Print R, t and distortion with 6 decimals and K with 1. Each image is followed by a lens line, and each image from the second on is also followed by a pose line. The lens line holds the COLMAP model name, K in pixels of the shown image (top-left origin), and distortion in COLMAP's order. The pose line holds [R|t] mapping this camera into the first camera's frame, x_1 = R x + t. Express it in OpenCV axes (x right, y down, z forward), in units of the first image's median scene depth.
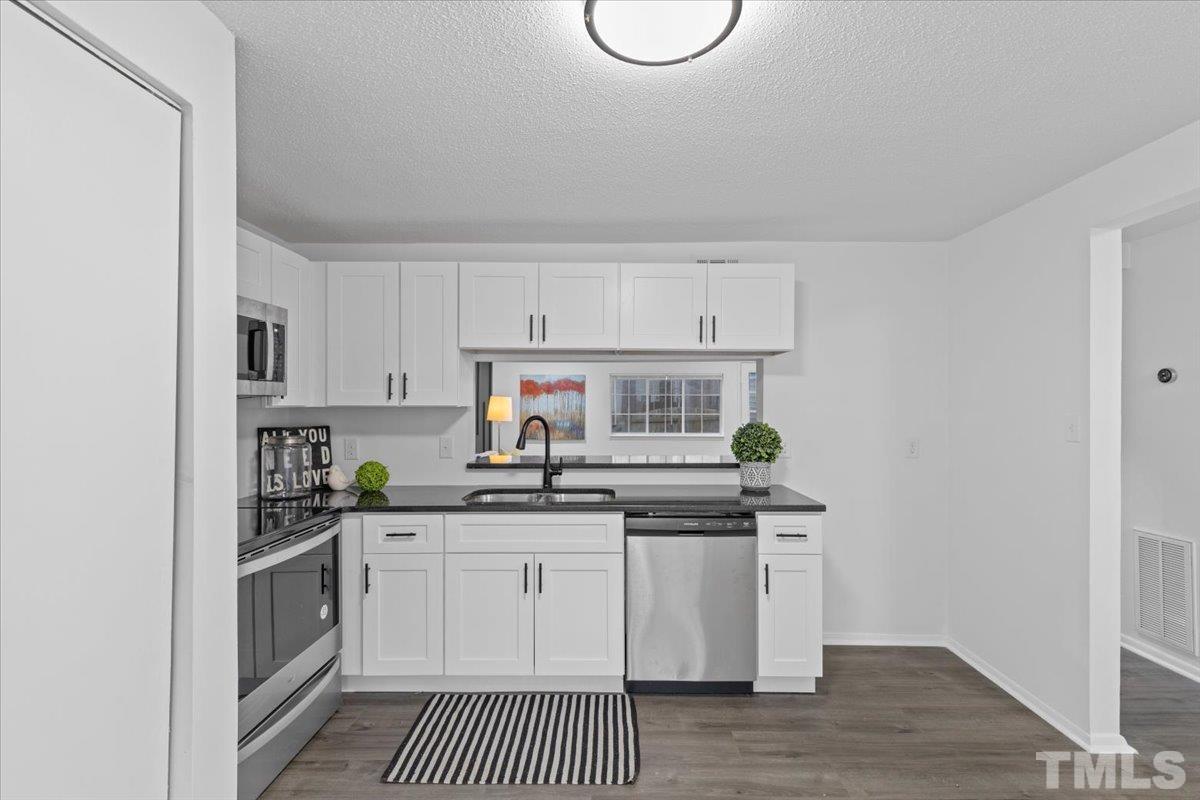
lens RADIAL K [[533.1, 0, 605.2], [0, 533.1, 401.7], [0, 0, 1]] dist [0.012511, -0.001065]
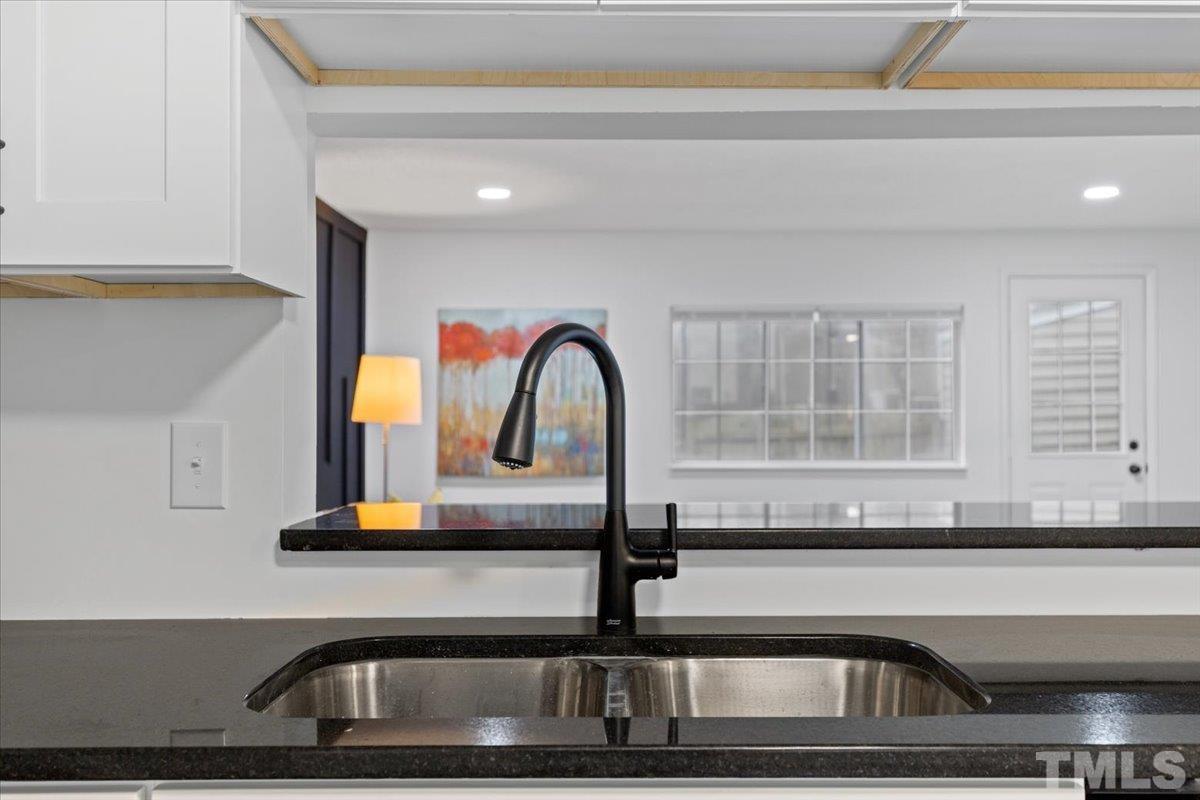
lens RADIAL K [[1141.2, 0, 637.9], [0, 1141.2, 401.1], [0, 0, 1]] dist [-0.000557, 0.000000]
pose [[0.999519, 0.001906, 0.030949, -0.119511], [-0.001697, 0.999976, -0.006775, 0.064062], [-0.030961, 0.006719, 0.999498, 0.503892]]
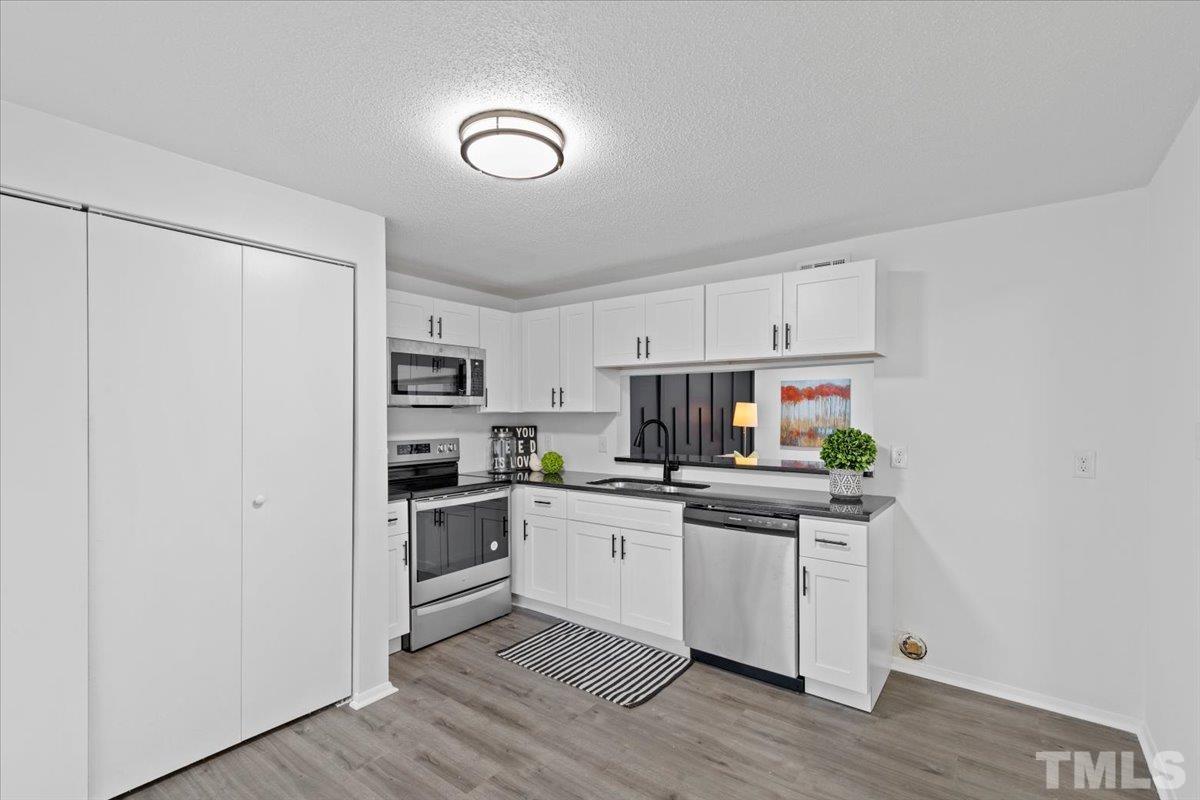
lens RADIAL K [[533.1, 0, 608.0], [0, 533.1, 410.8], [0, 0, 1]] dist [0.012511, -0.001065]
pose [[0.809830, -0.002867, -0.586658, 0.500939], [0.005422, 0.999982, 0.002597, 0.002319], [0.586640, -0.005284, 0.809830, -0.035633]]
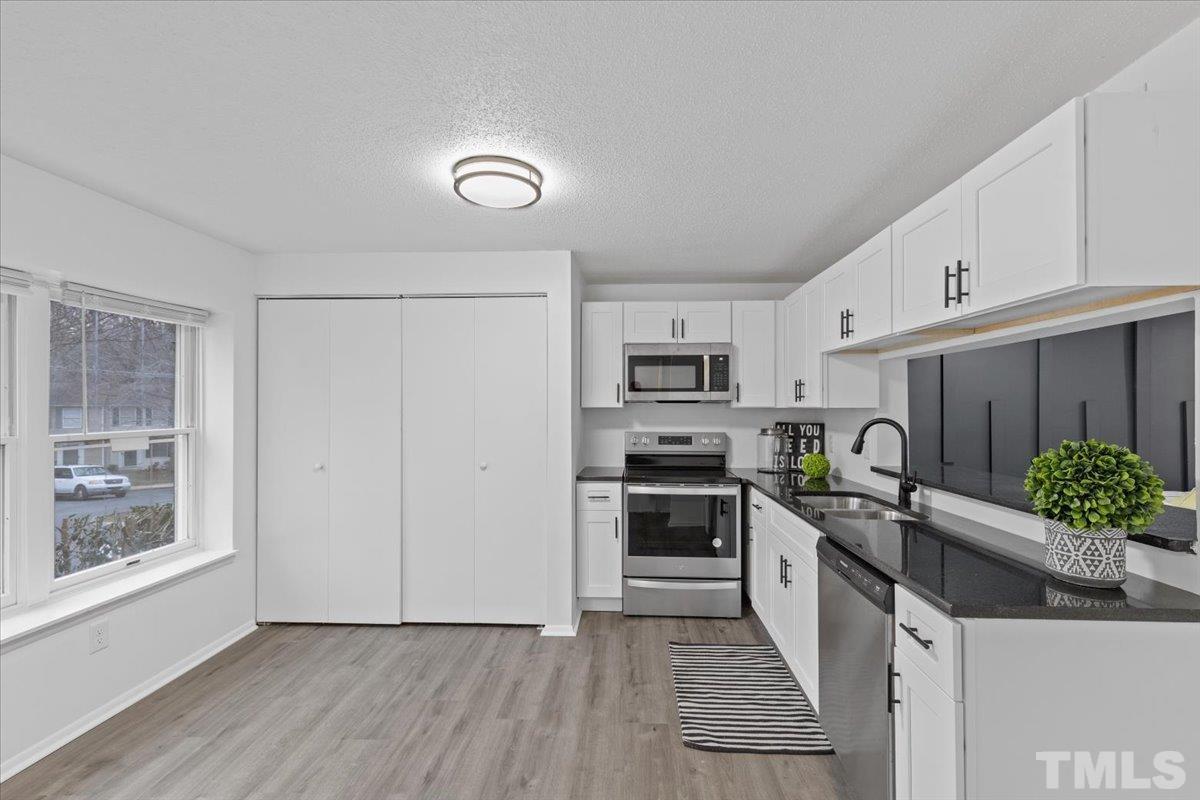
lens RADIAL K [[533.1, 0, 618.4], [0, 533.1, 399.3], [0, 0, 1]] dist [0.012511, -0.001065]
pose [[-0.011007, -0.013747, -0.999845, 0.778942], [0.003884, 0.999897, -0.013790, 0.005076], [0.999932, -0.004035, -0.010952, 0.580157]]
